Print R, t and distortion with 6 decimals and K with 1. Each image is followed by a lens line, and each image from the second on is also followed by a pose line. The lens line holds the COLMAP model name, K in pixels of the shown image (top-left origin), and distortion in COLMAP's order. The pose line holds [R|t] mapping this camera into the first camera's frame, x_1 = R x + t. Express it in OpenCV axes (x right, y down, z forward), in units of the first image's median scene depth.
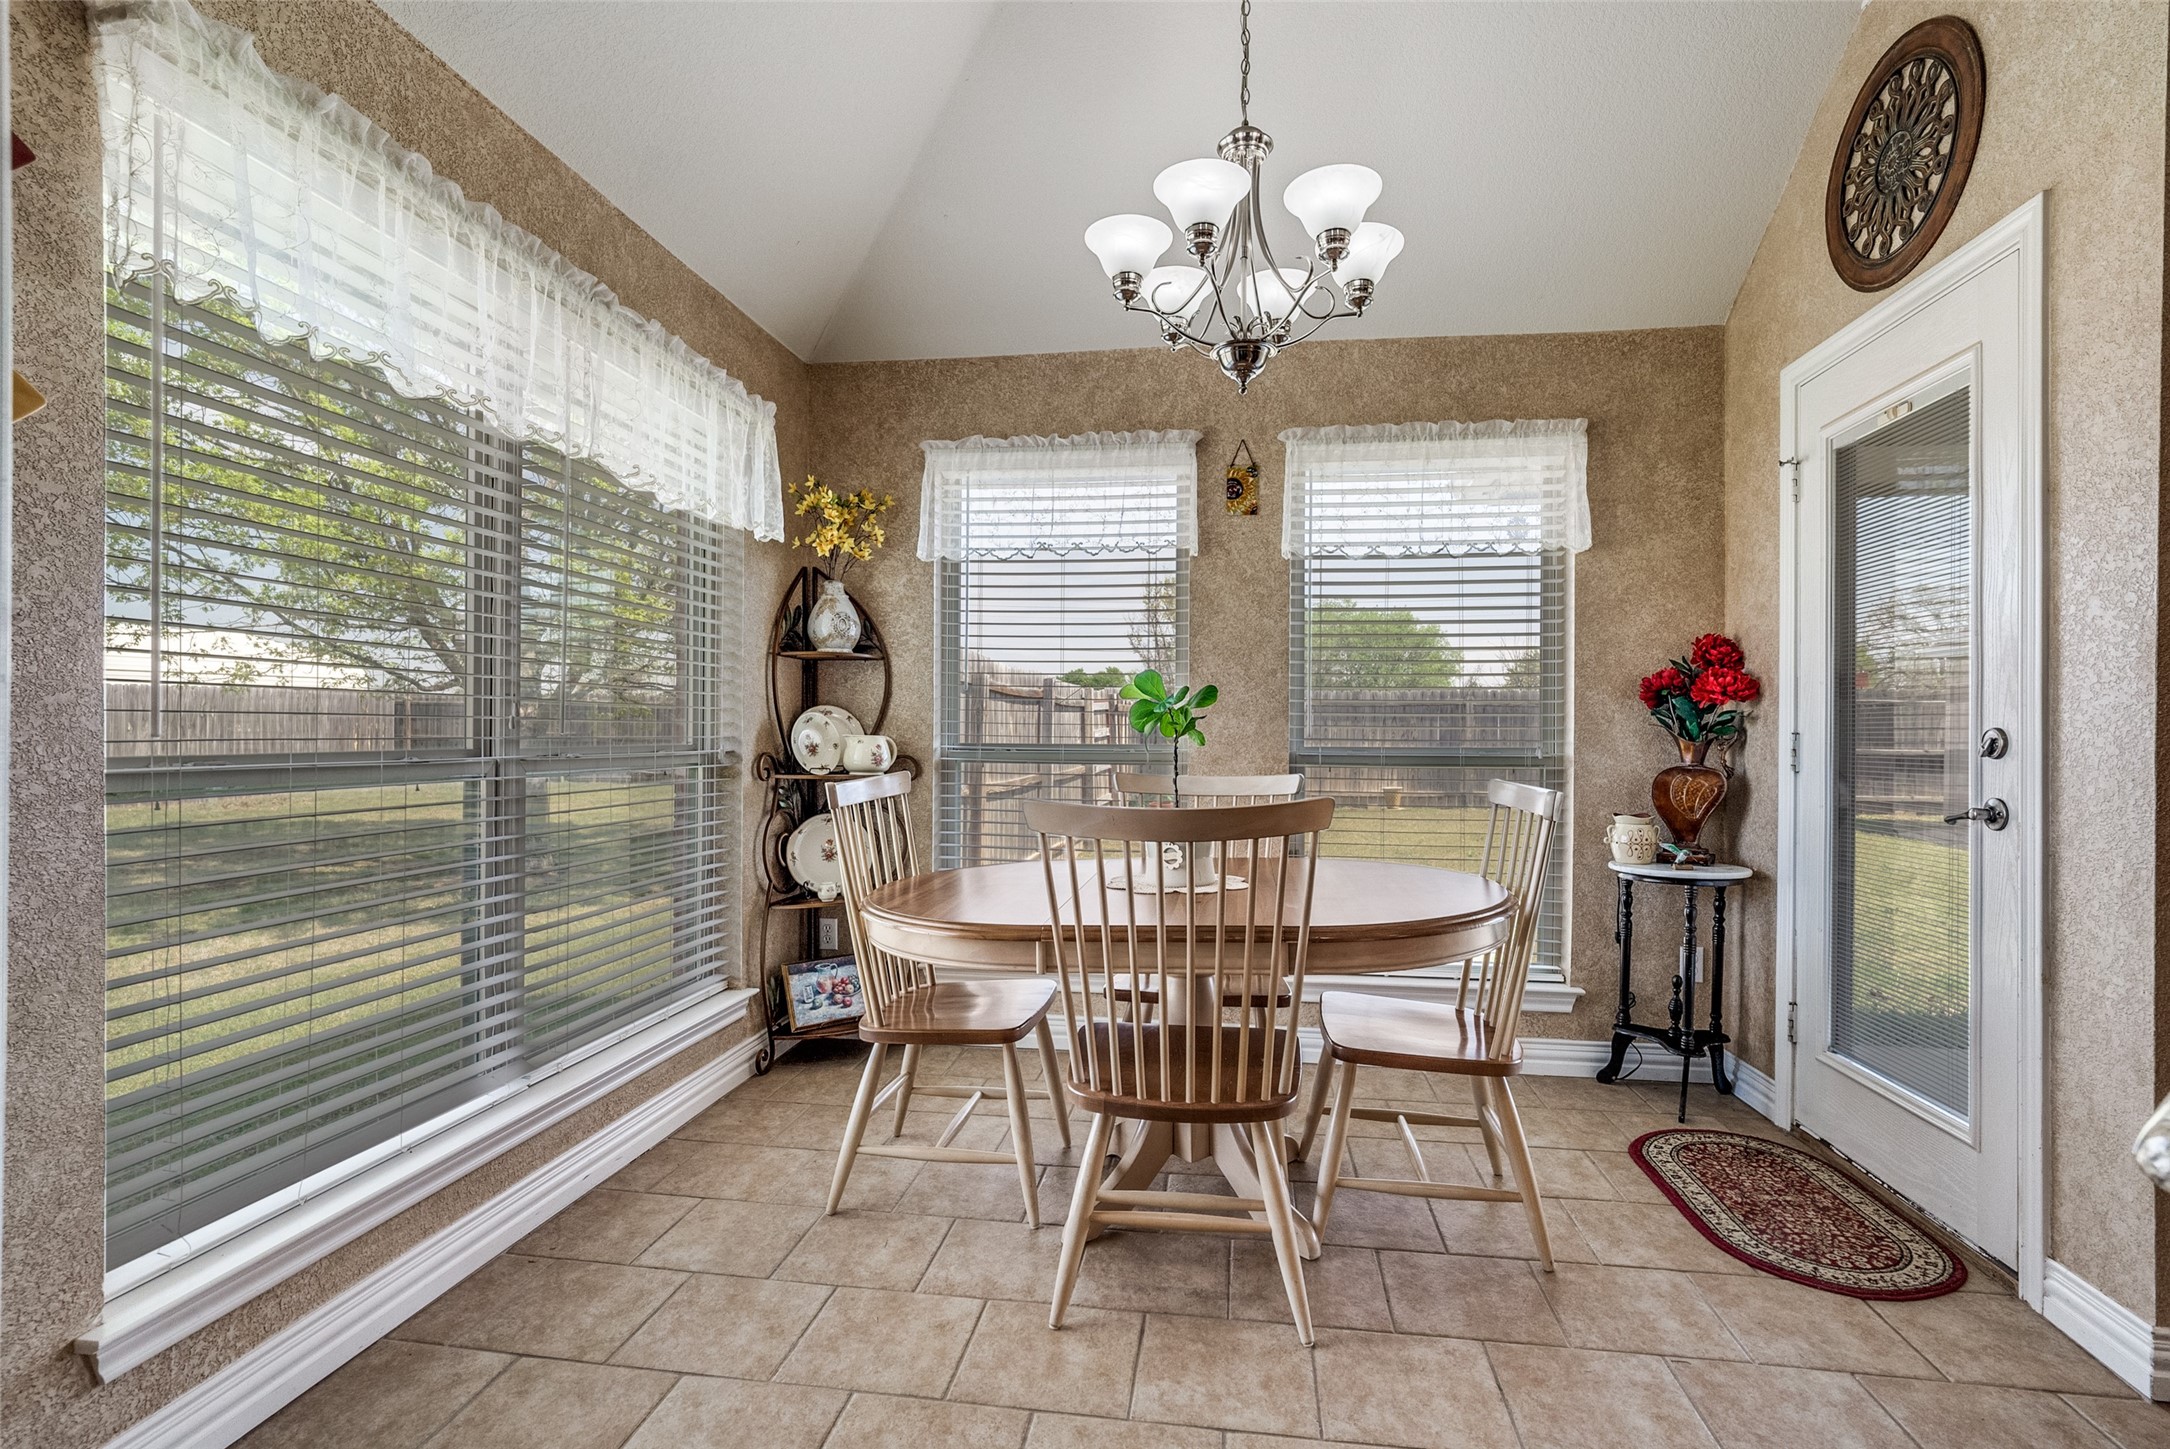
lens RADIAL K [[1026.7, 0, 1089.5], [0, 1026.7, 717.3], [0, 0, 1]] dist [-0.016356, 0.007834]
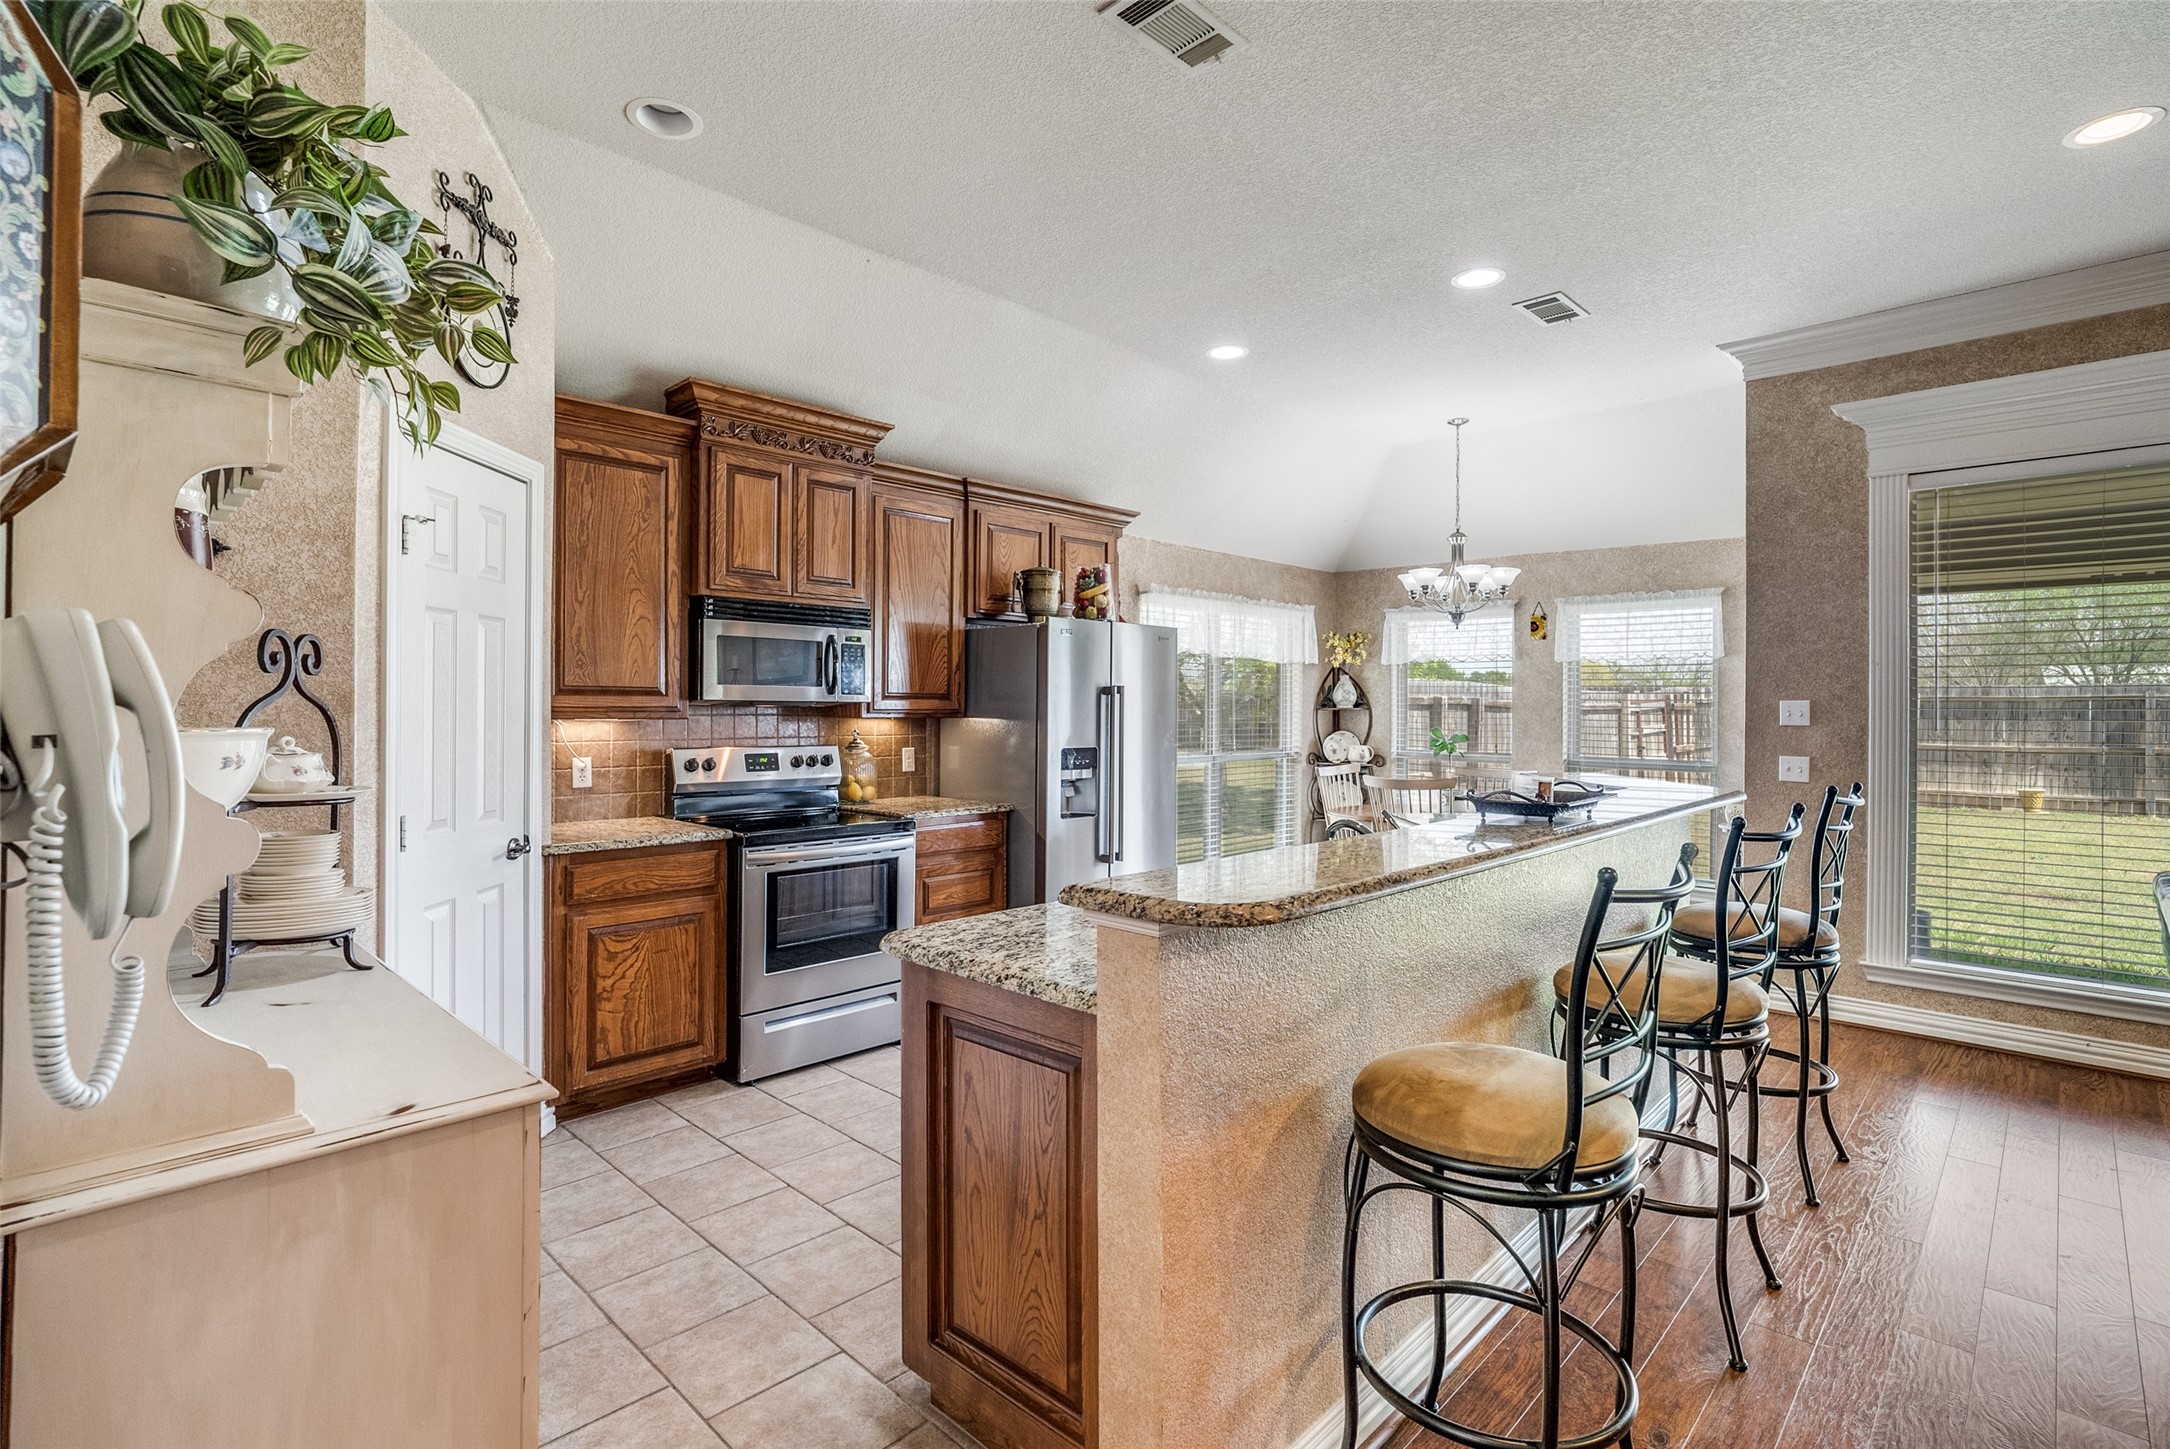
lens RADIAL K [[1026.7, 0, 1095.3], [0, 1026.7, 696.6], [0, 0, 1]] dist [-0.016356, 0.007834]
pose [[0.816262, -0.003681, -0.577669, 0.594467], [0.005131, 0.999986, 0.000878, -0.092634], [0.577658, -0.003681, 0.816270, -1.121532]]
